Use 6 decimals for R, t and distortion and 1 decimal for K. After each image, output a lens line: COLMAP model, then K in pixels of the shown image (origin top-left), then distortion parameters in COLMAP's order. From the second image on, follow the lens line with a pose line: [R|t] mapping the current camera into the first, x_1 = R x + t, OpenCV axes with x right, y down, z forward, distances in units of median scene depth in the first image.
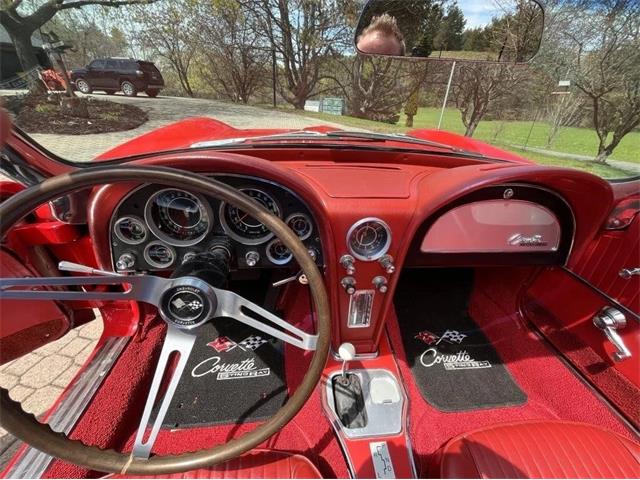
lens RADIAL K [[259.3, 0, 320.5], [0, 259.3, 236.5], [0, 0, 1]] dist [-0.003948, -0.000532]
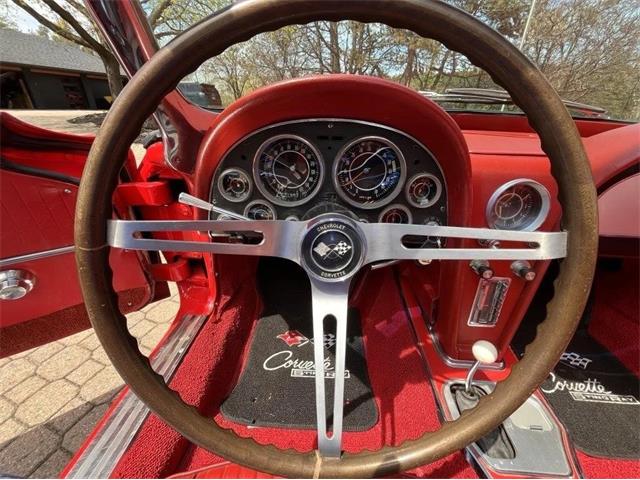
lens RADIAL K [[259.3, 0, 320.5], [0, 259.3, 236.5], [0, 0, 1]] dist [-0.003948, -0.000532]
pose [[0.989261, 0.049956, -0.137355, -0.181591], [-0.058014, 0.996783, -0.055298, 0.108998], [0.134151, 0.062672, 0.988977, 0.098934]]
